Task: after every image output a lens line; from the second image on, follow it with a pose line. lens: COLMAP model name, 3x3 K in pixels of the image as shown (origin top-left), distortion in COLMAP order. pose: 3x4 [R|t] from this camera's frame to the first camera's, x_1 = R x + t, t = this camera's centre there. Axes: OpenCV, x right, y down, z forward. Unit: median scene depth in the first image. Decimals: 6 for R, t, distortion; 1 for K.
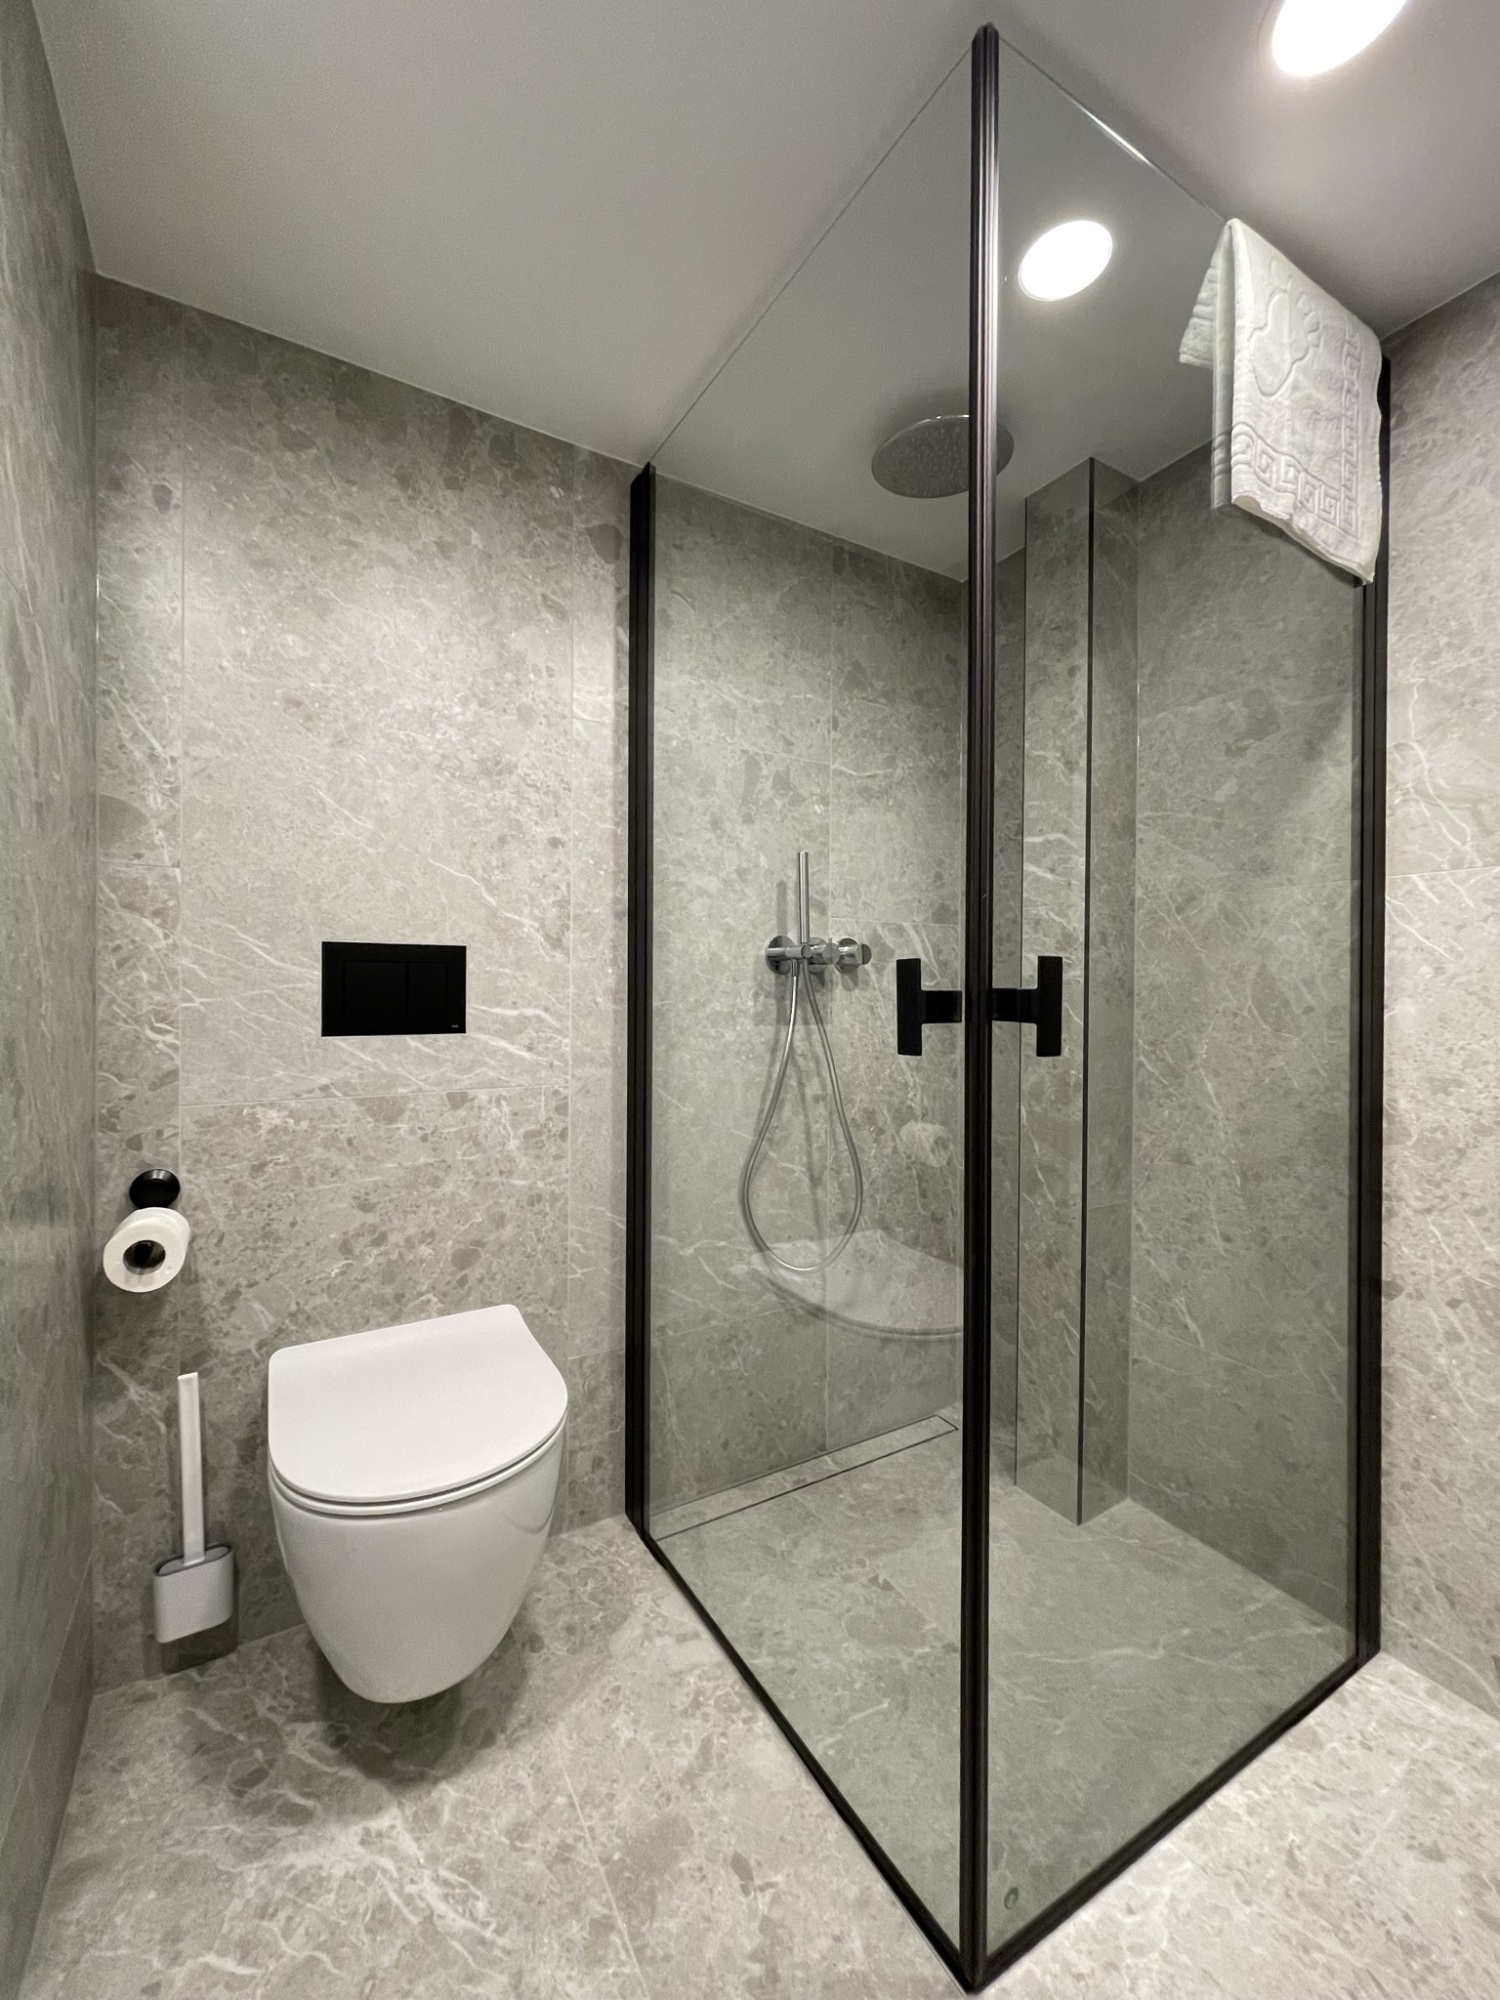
lens RADIAL K [[813.3, 0, 752.3], [0, 813.3, 987.6], [0, 0, 1]] dist [-0.000564, 0.000954]
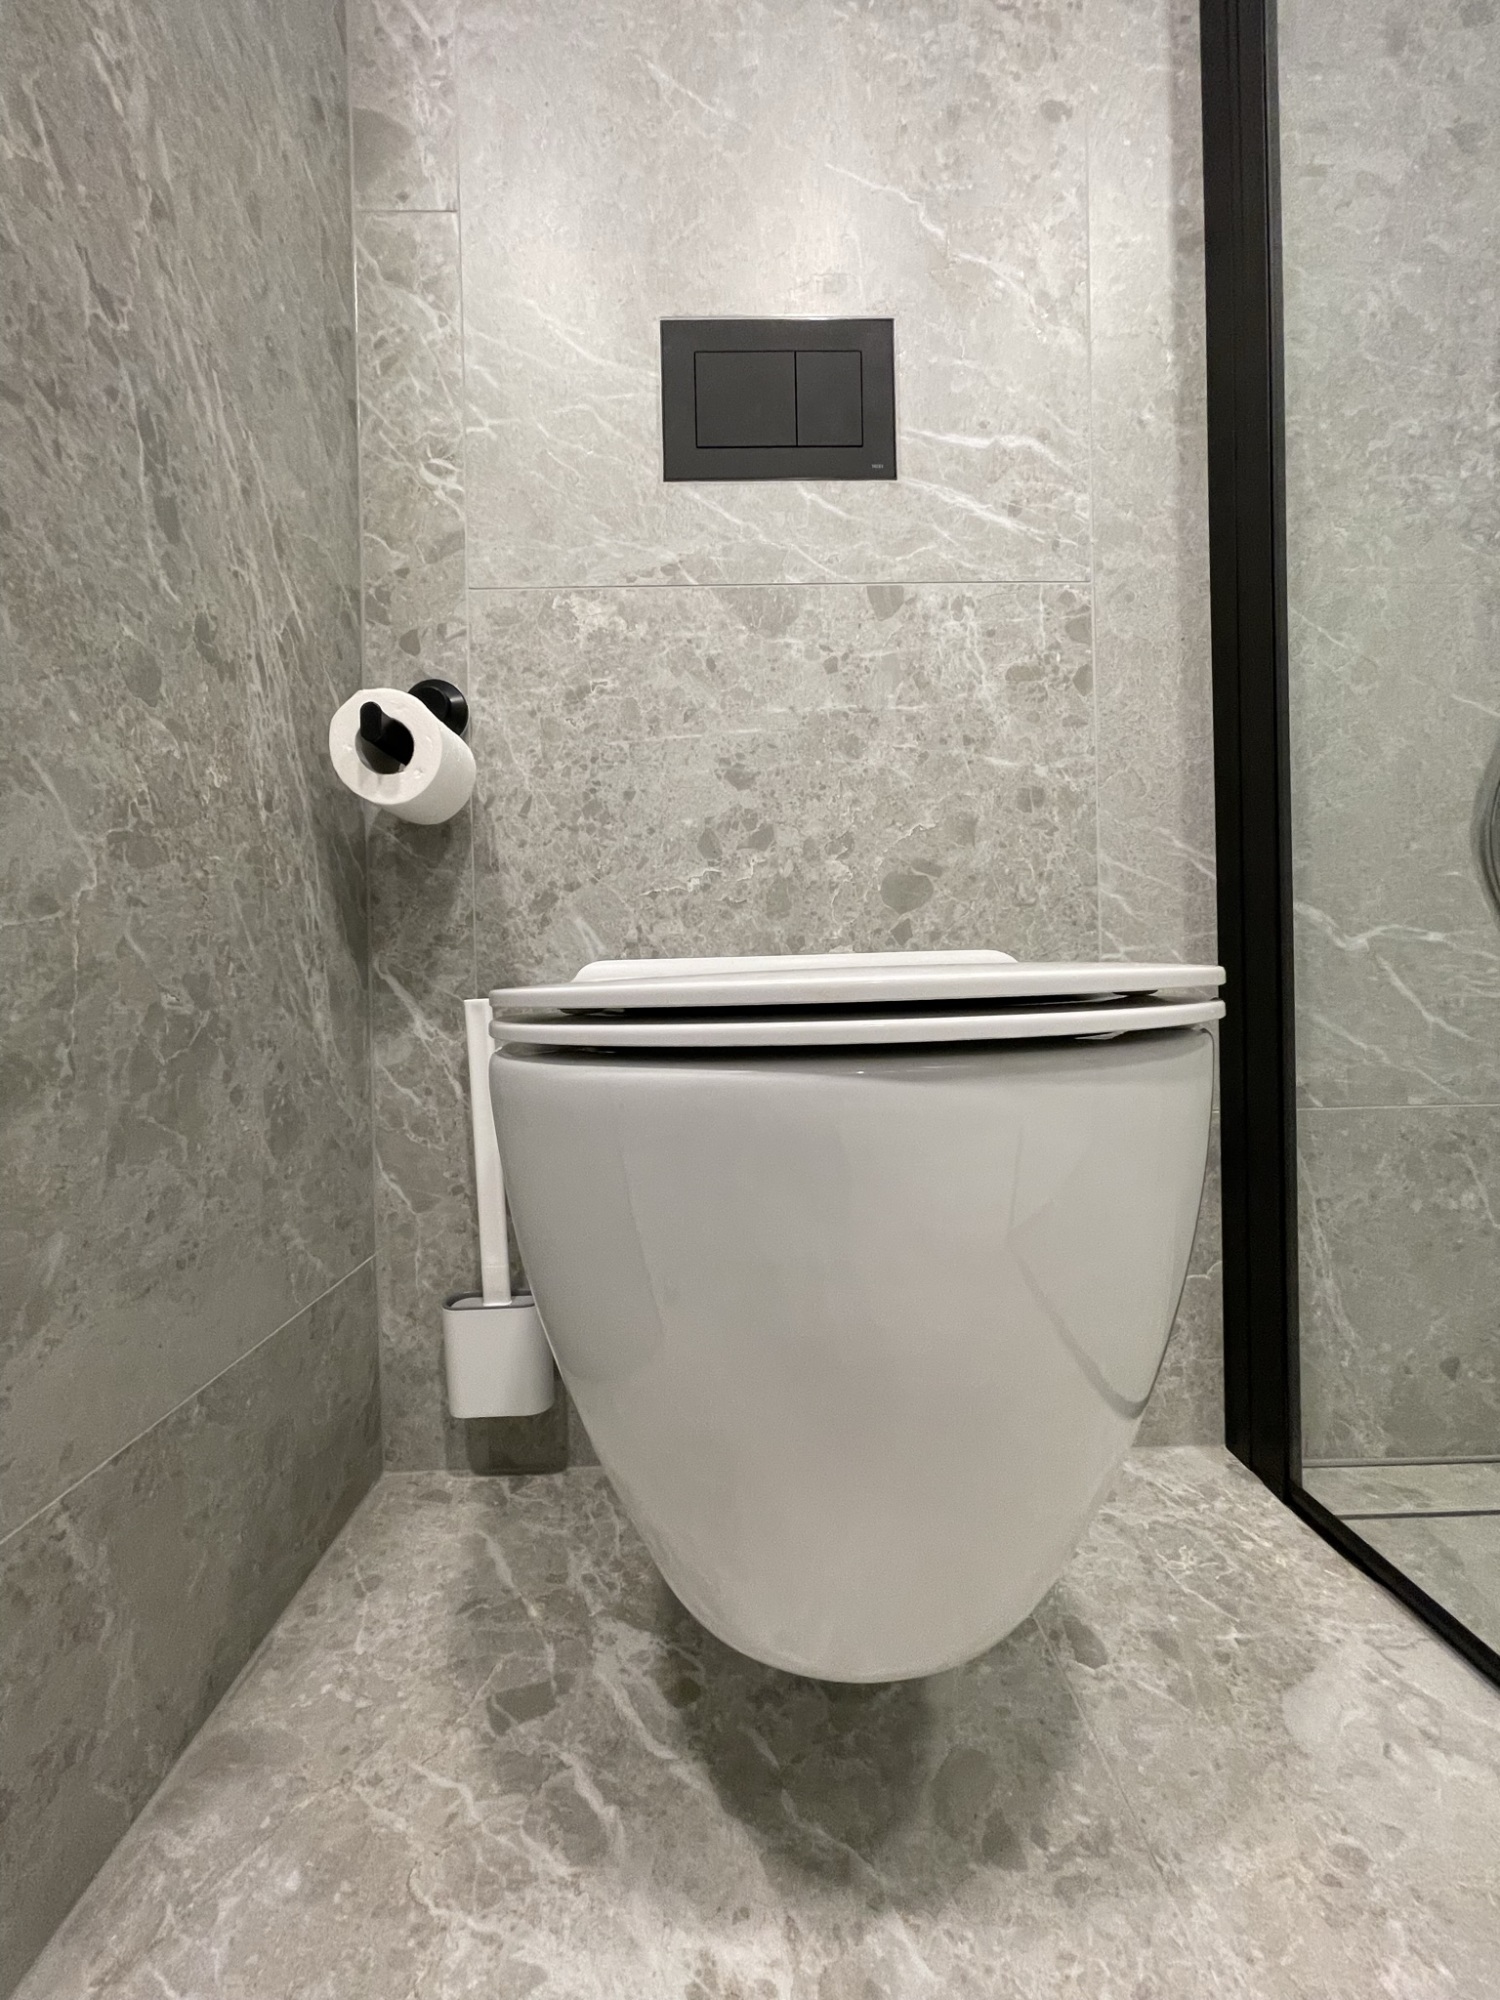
lens RADIAL K [[805.7, 0, 745.4], [0, 805.7, 997.4], [0, 0, 1]] dist [-0.003043, 0.000286]
pose [[0.869345, -0.018456, -0.493860, -0.206327], [0.026081, 0.999623, 0.008553, 0.451043], [0.493516, -0.020316, 0.869499, 0.540985]]
